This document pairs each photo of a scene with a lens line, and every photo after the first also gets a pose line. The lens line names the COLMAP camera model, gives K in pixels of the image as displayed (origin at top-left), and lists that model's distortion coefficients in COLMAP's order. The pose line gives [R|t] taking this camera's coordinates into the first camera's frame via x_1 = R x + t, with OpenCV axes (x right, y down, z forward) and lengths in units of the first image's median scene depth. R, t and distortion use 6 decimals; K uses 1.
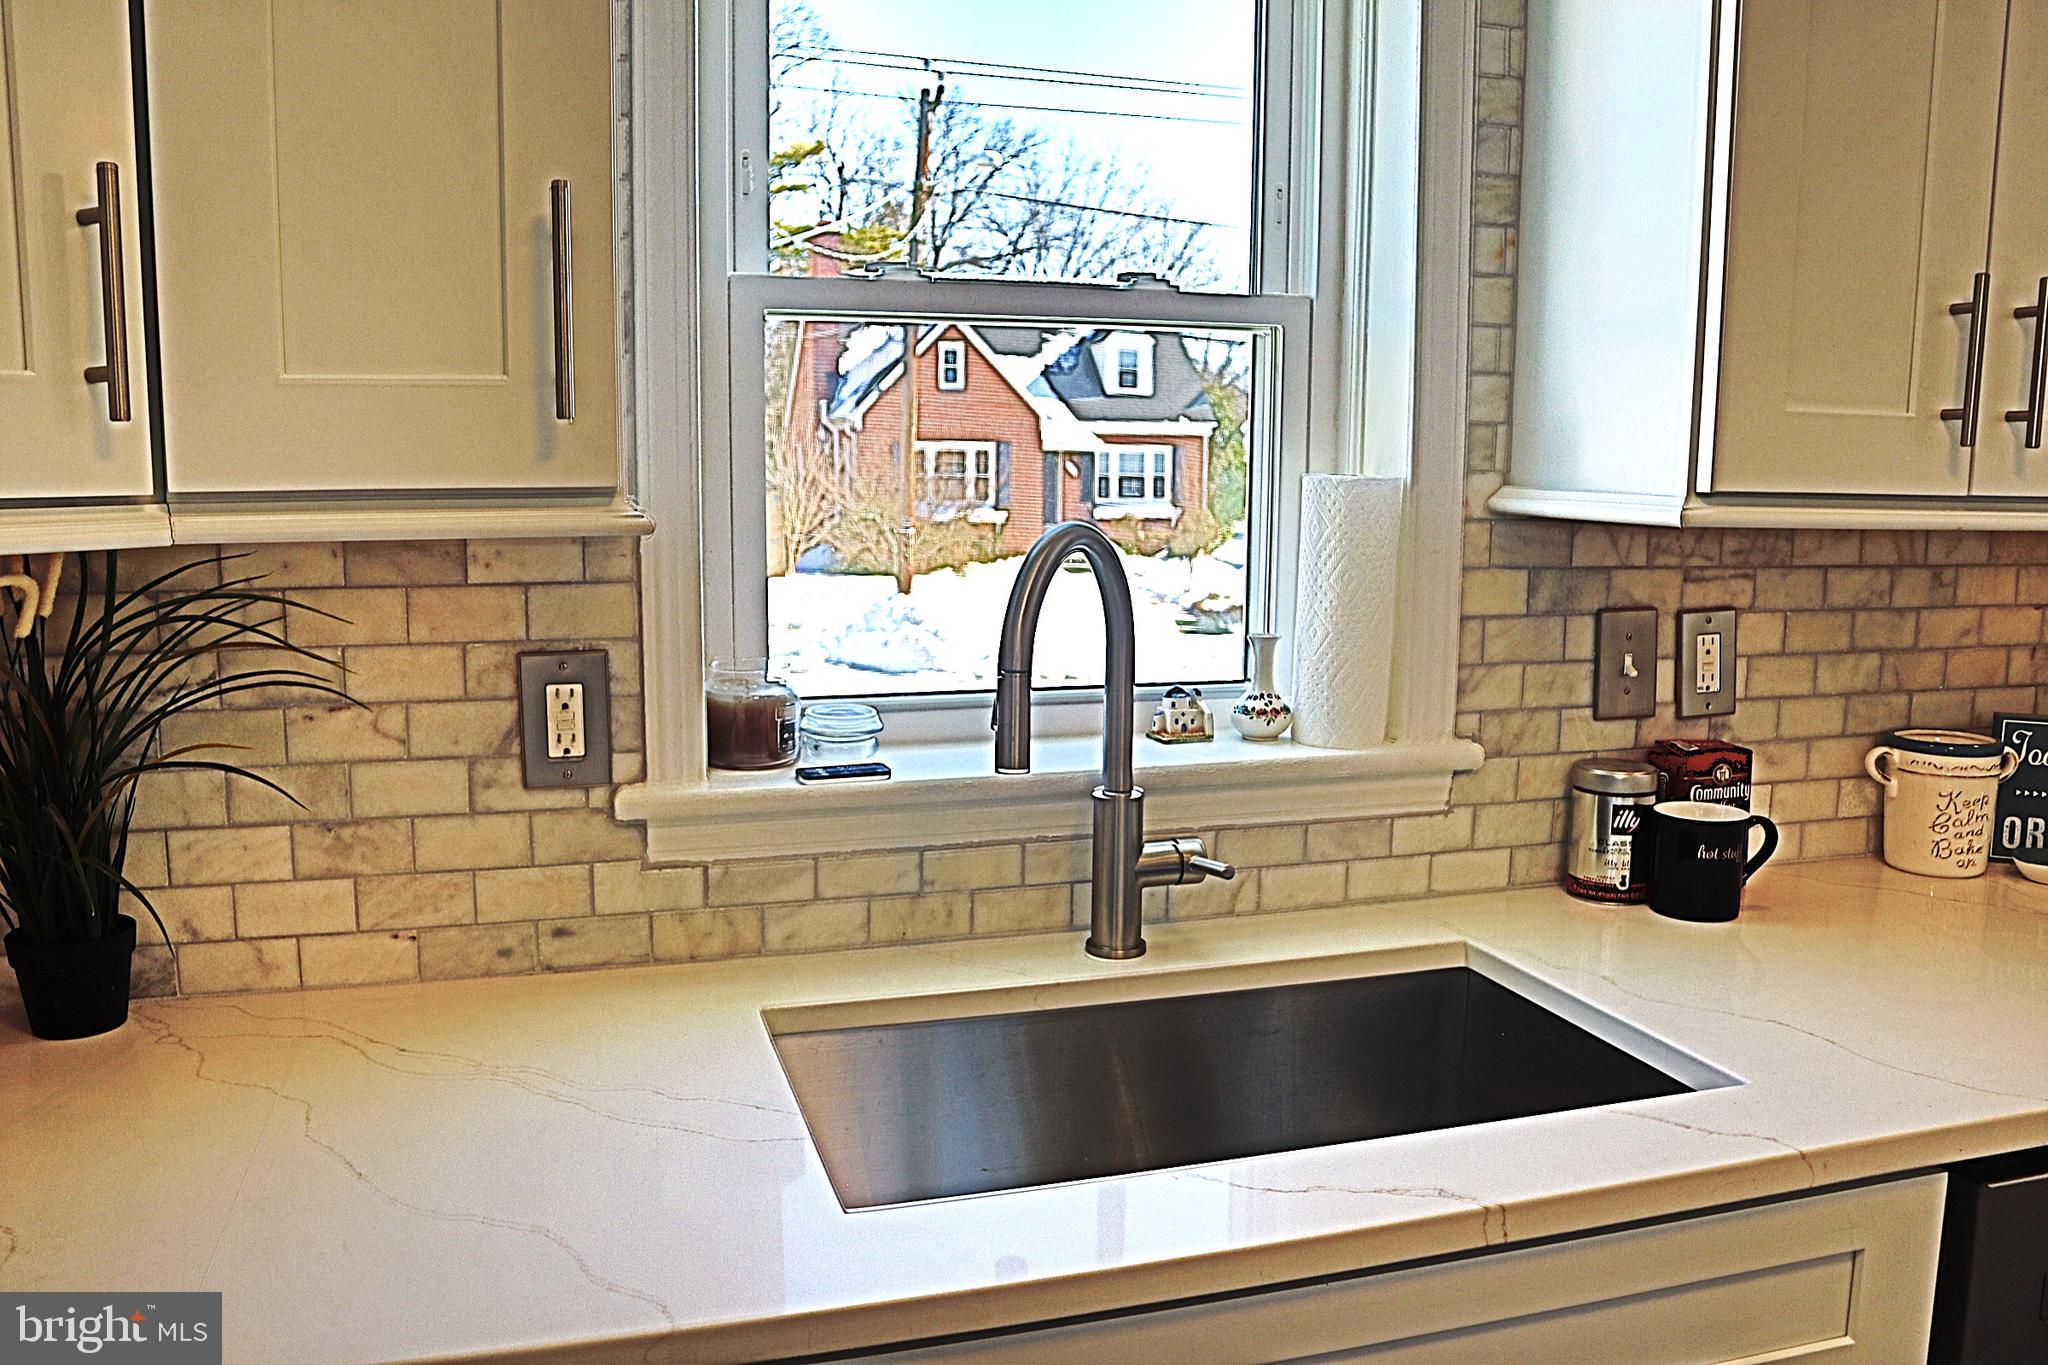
lens RADIAL K [[1577.9, 0, 1015.9], [0, 1577.9, 677.4], [0, 0, 1]] dist [-0.110933, 0.056893]
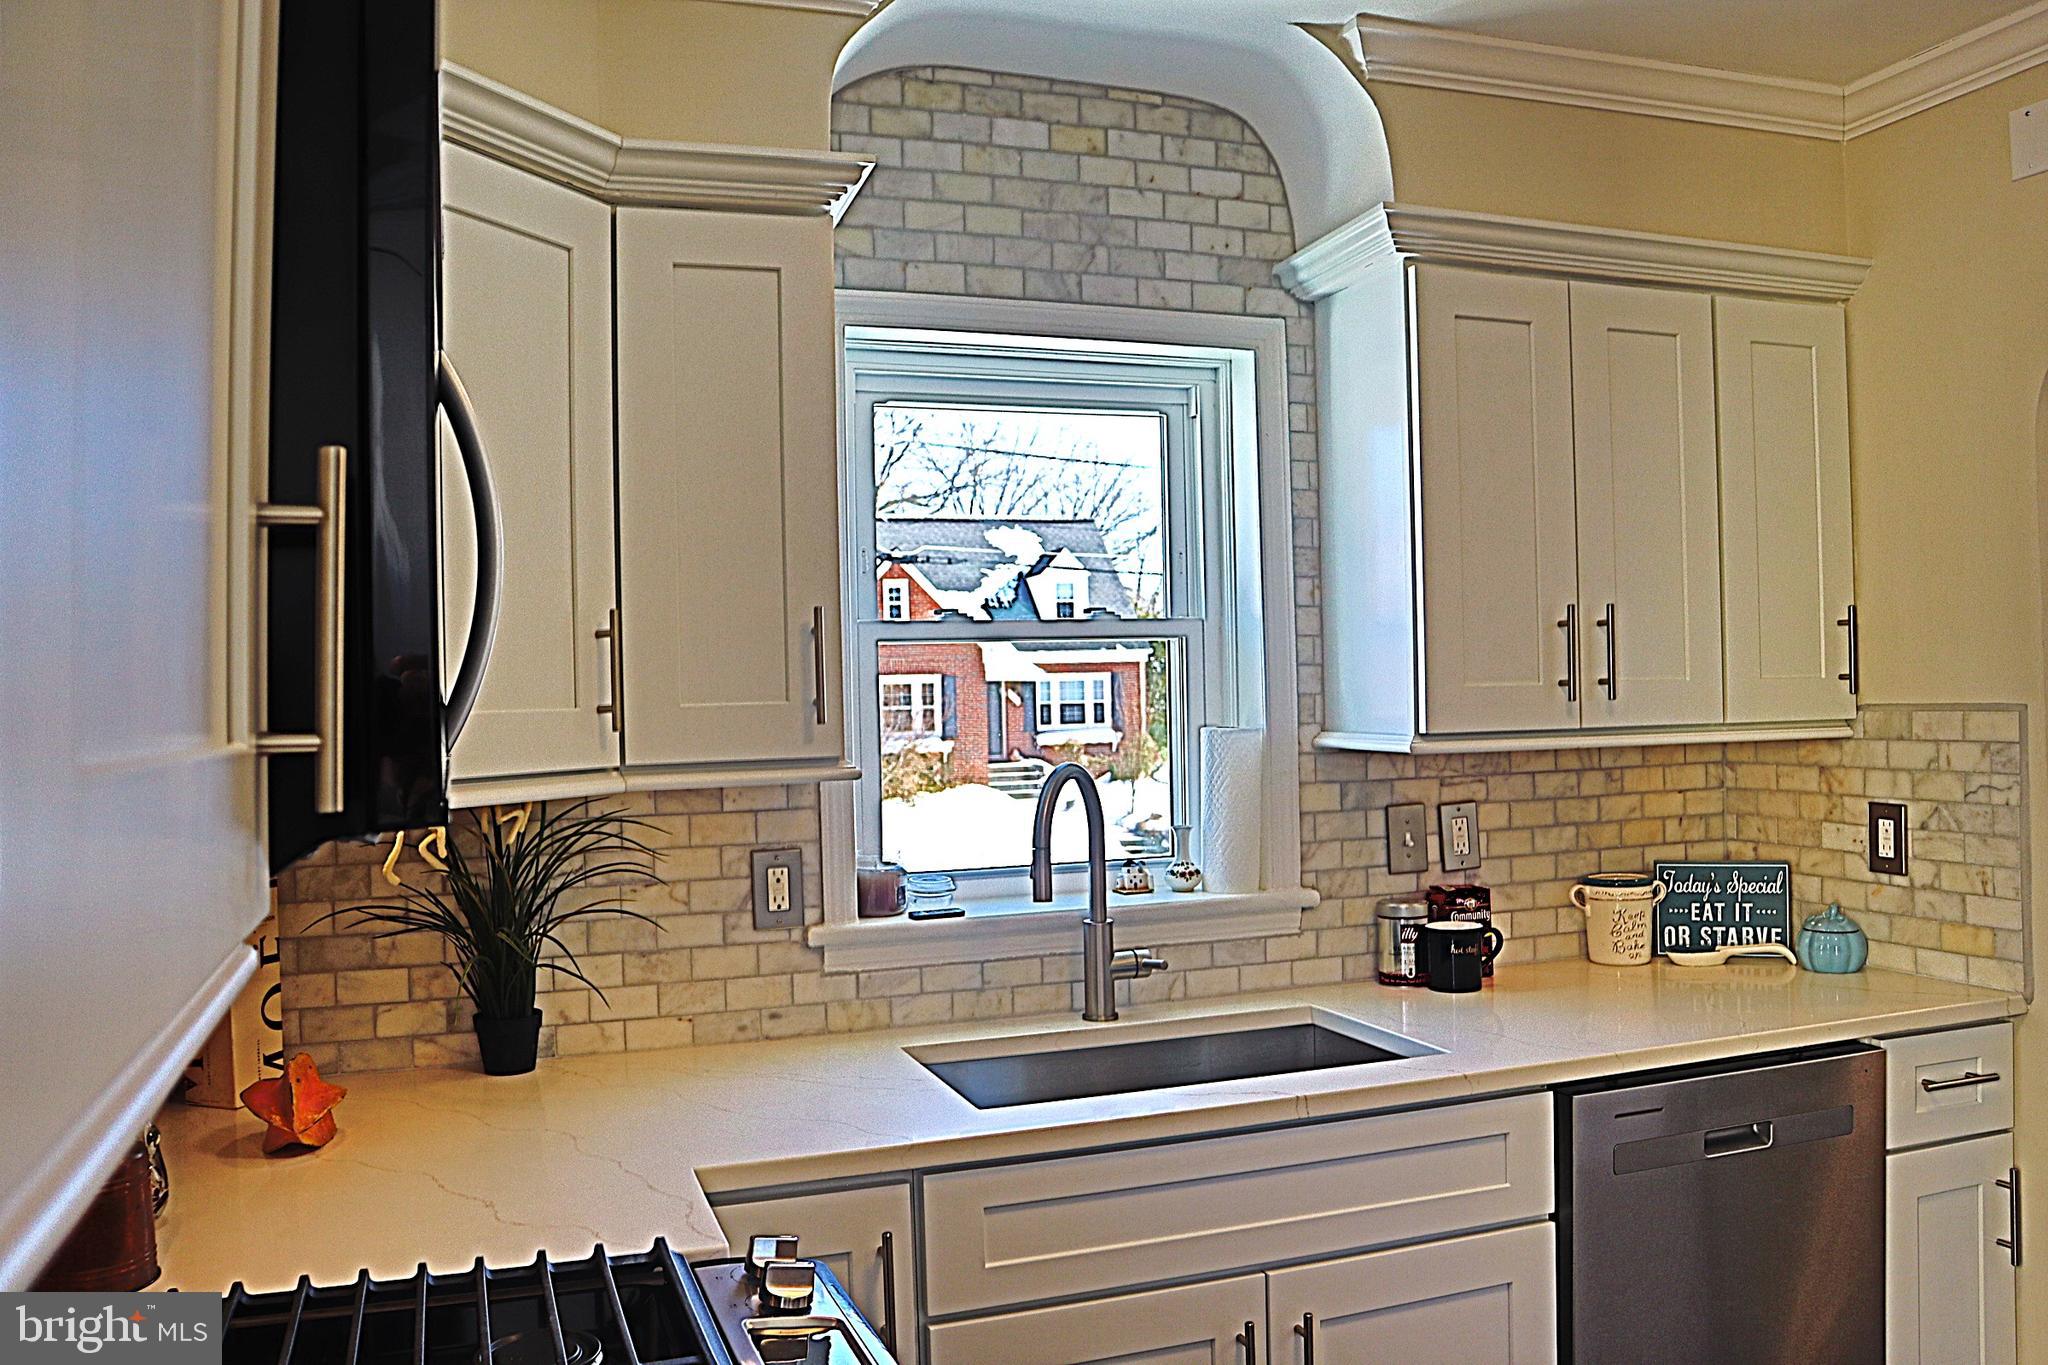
lens RADIAL K [[1577.9, 0, 1013.9], [0, 1577.9, 673.4], [0, 0, 1]] dist [-0.110933, 0.056893]
pose [[0.998834, -0.030818, 0.037167, -0.072094], [0.035906, 0.988767, -0.145085, 0.044689], [-0.032279, 0.146251, 0.988721, -0.640343]]
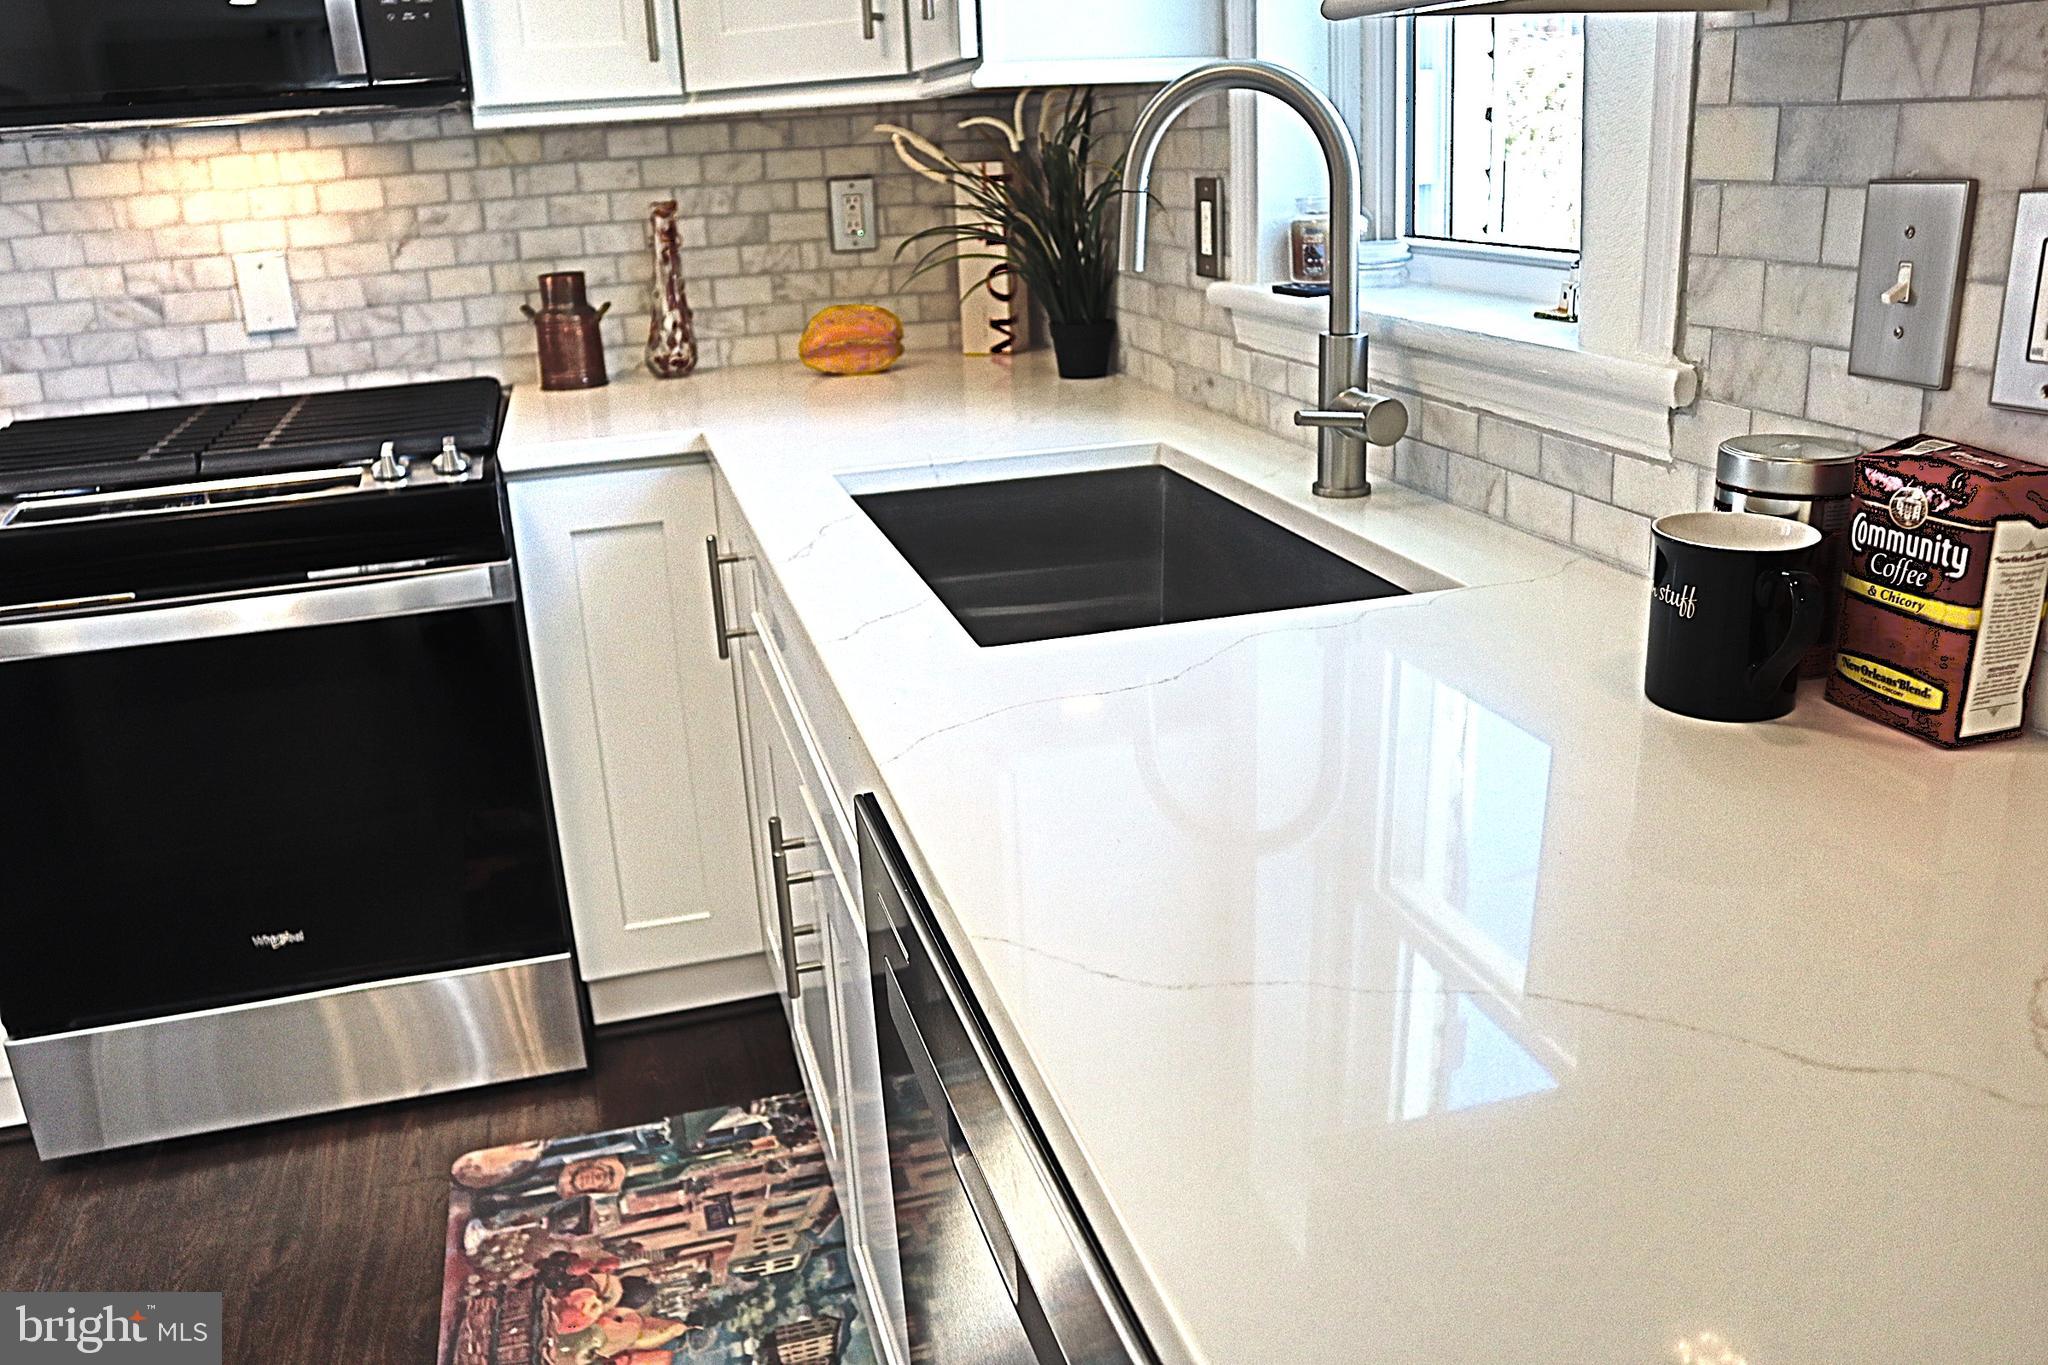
lens RADIAL K [[1577.9, 0, 997.4], [0, 1577.9, 629.7], [0, 0, 1]] dist [-0.110933, 0.056893]
pose [[-0.028805, 0.292654, -0.955784, 0.986435], [-0.089547, 0.951581, 0.294066, -0.021684], [0.995566, 0.094059, -0.001204, 0.714832]]
